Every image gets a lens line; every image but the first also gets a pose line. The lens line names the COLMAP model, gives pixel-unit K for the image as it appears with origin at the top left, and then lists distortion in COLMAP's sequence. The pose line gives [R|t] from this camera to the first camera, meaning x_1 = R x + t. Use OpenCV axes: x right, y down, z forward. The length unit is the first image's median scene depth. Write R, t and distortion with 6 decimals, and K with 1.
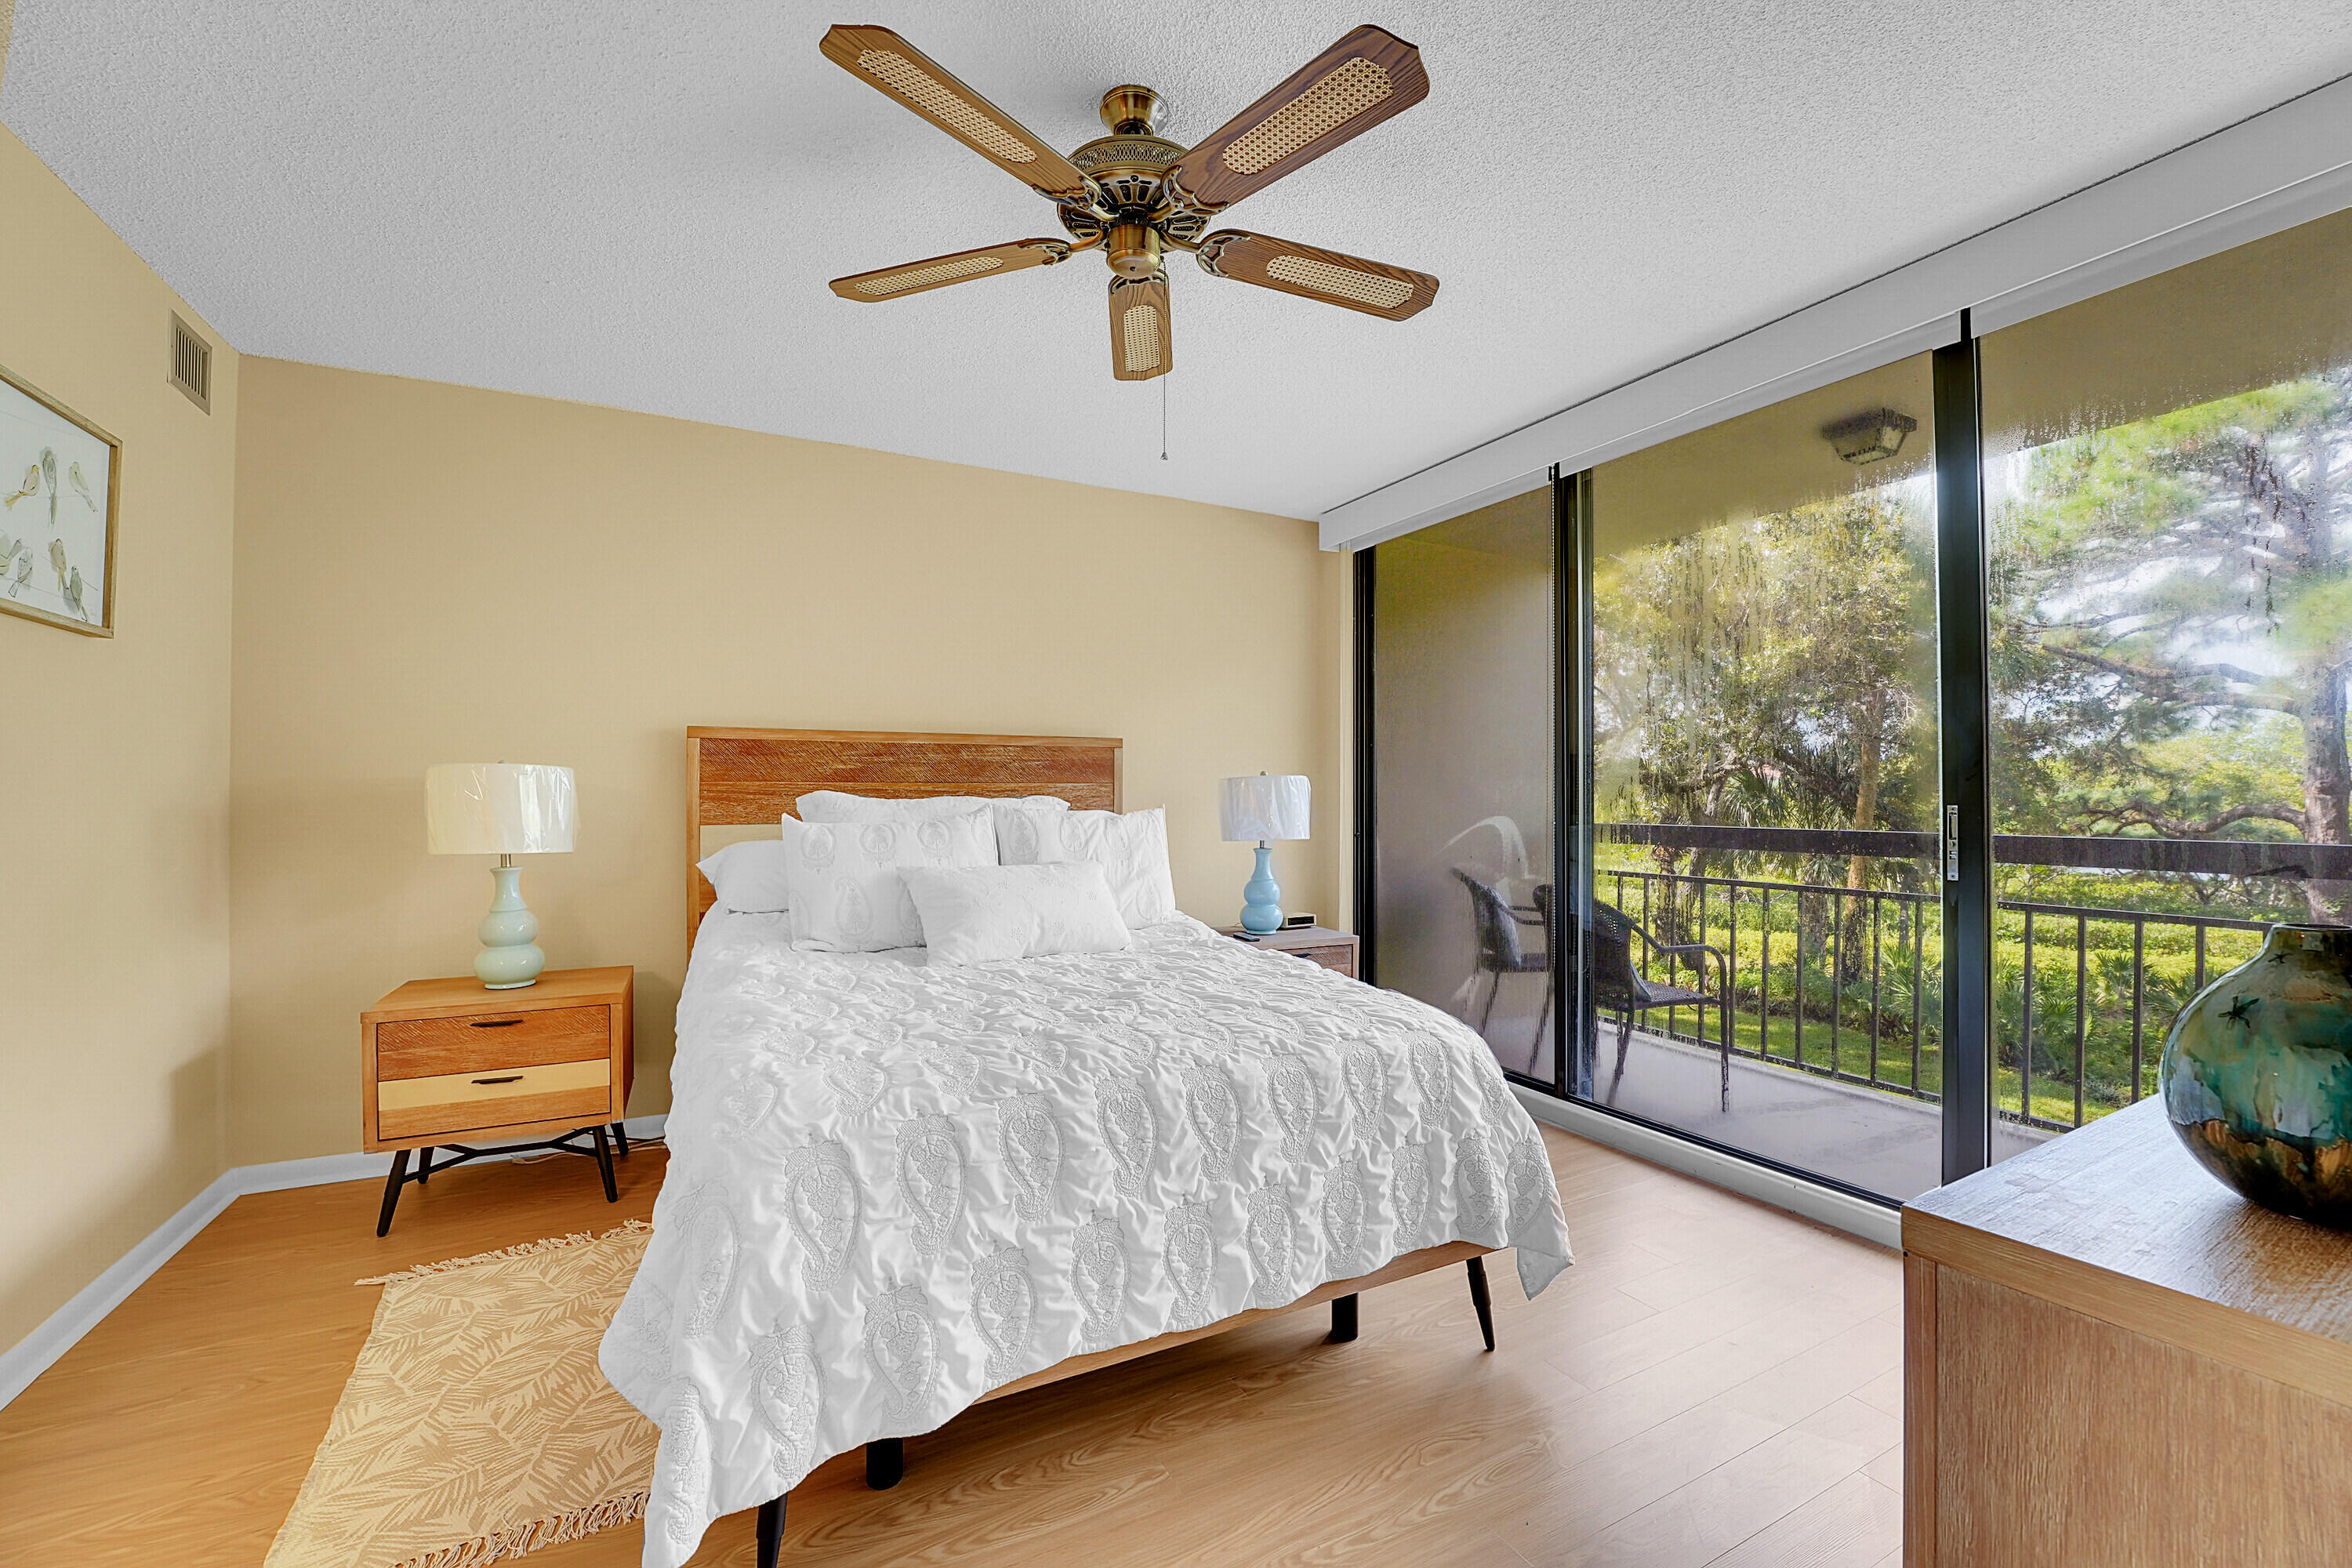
lens RADIAL K [[955.7, 0, 1174.5], [0, 955.7, 793.1], [0, 0, 1]] dist [-0.031611, 0.004304]
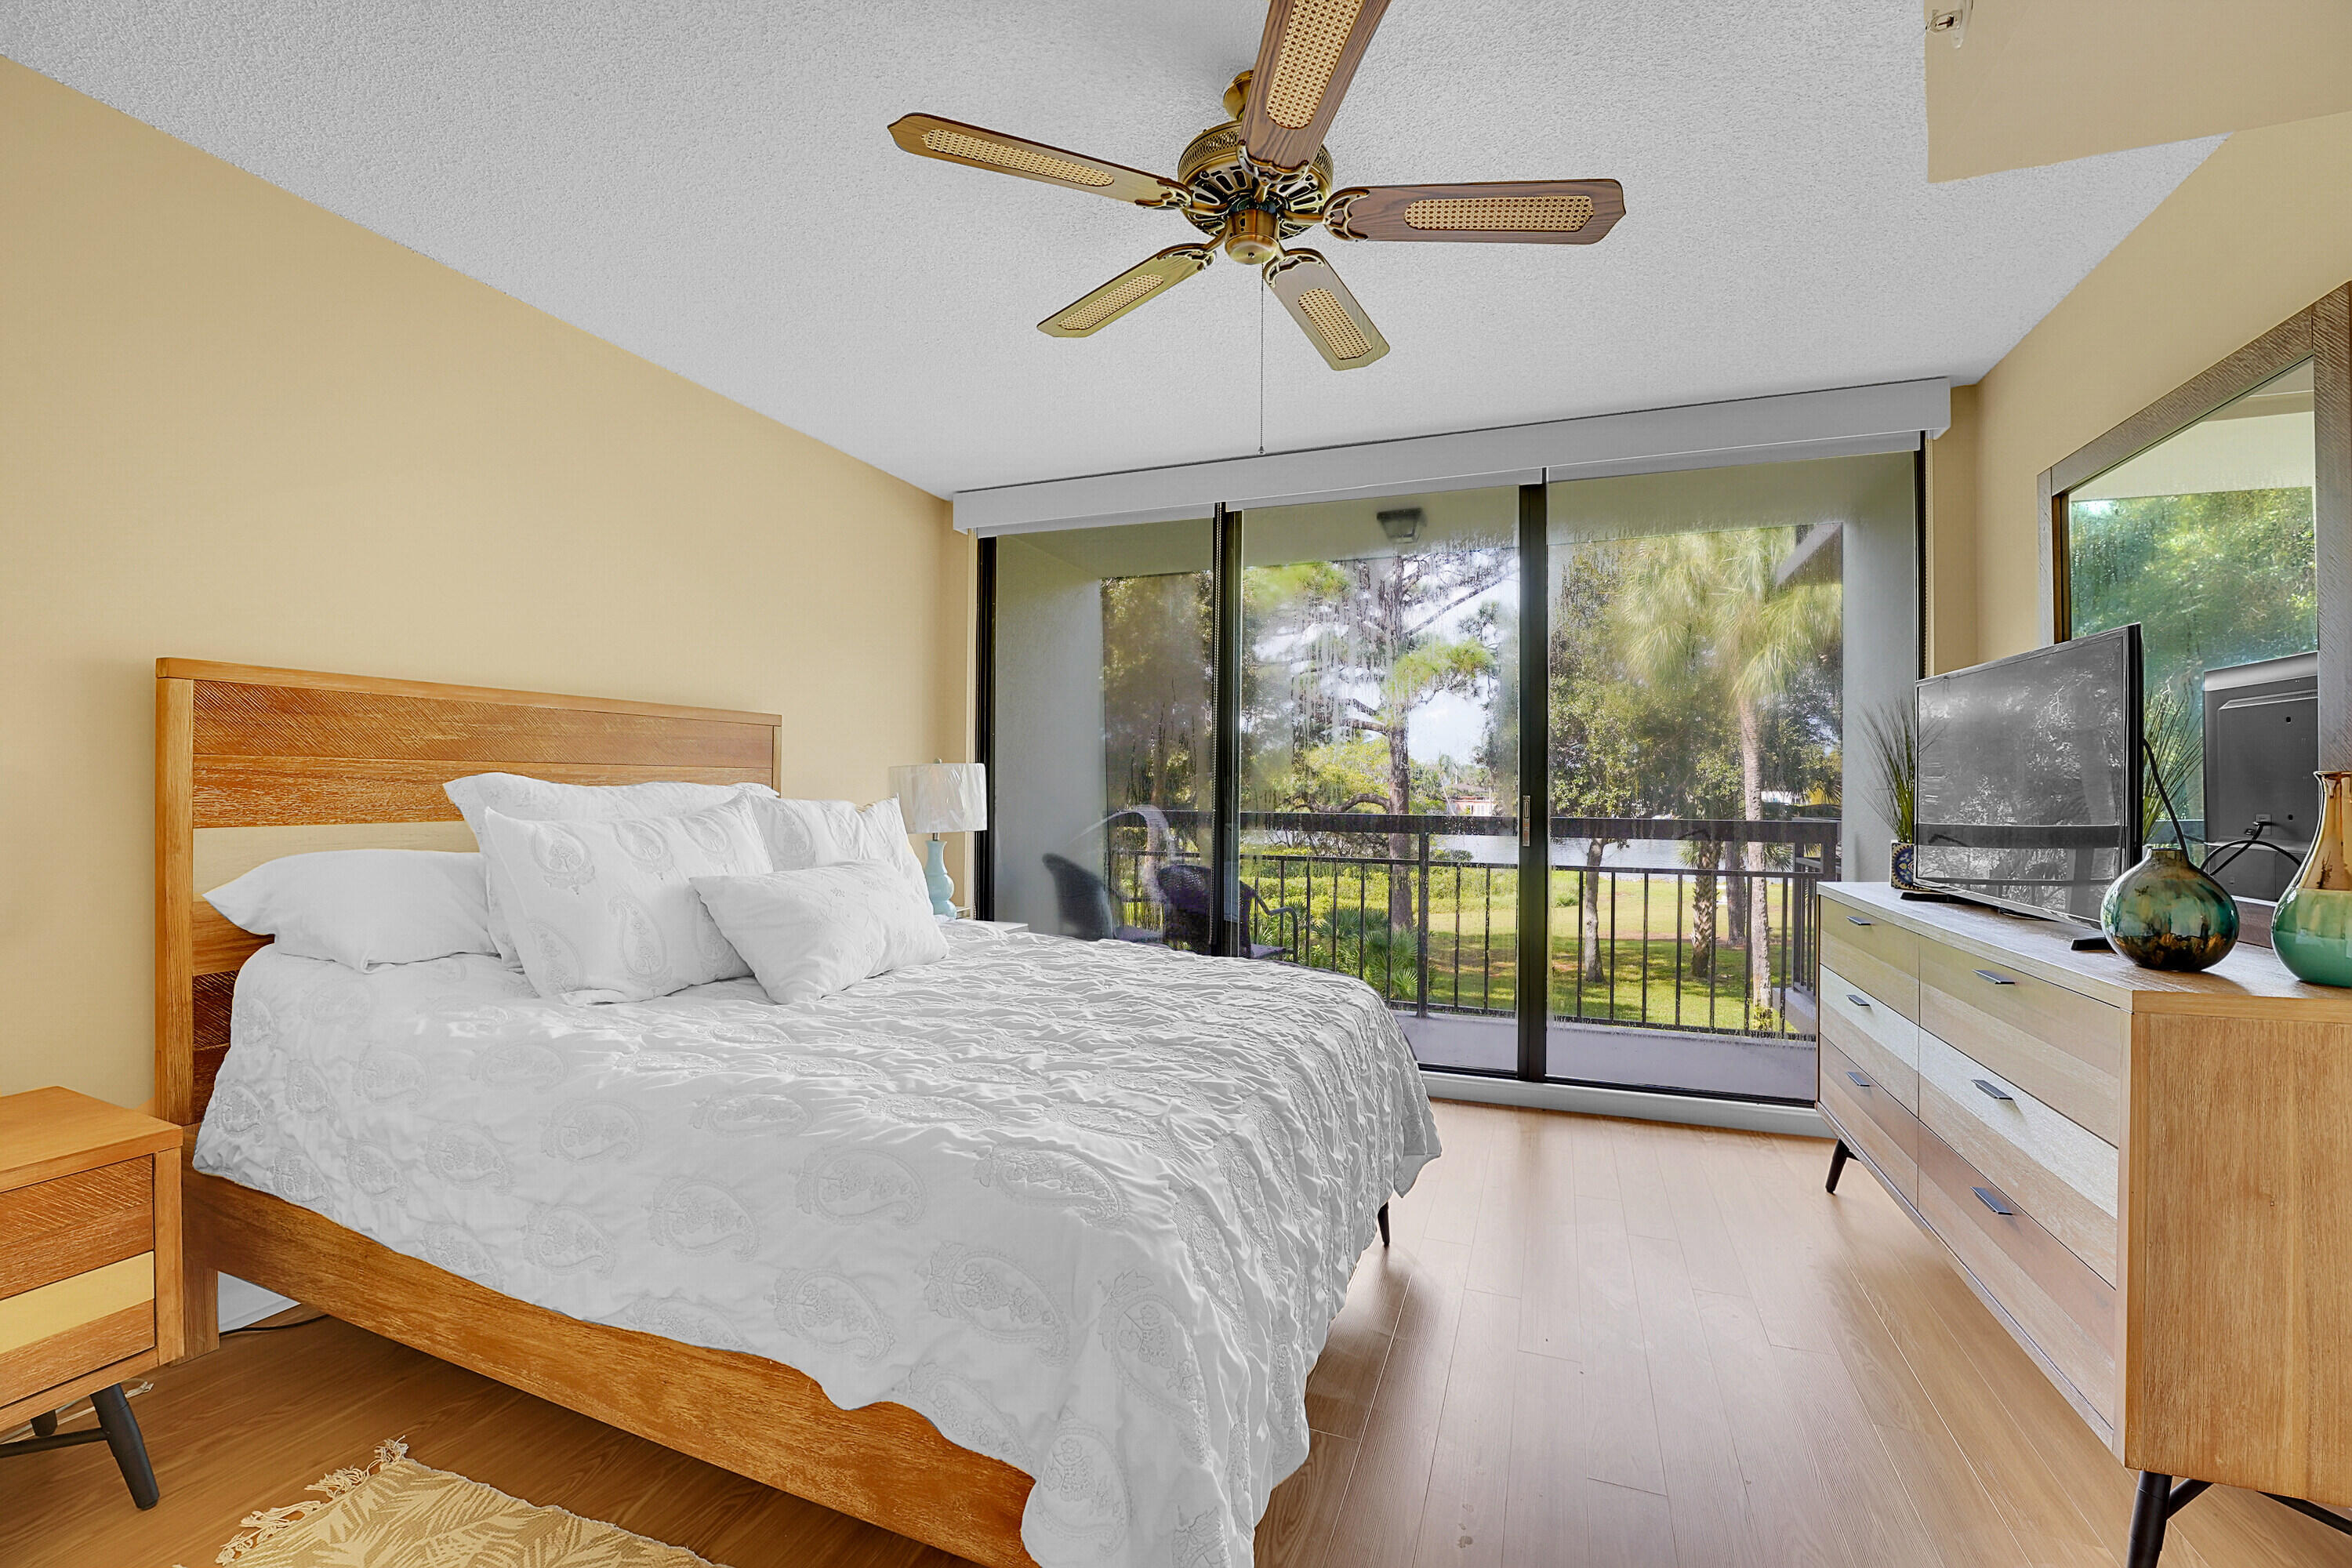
lens RADIAL K [[955.7, 0, 1174.5], [0, 955.7, 793.1], [0, 0, 1]] dist [-0.031611, 0.004304]
pose [[0.752887, 0.001309, 0.658149, -0.309849], [-0.008940, 0.999926, 0.008239, 0.001308], [-0.658089, -0.012087, 0.752843, 0.122556]]
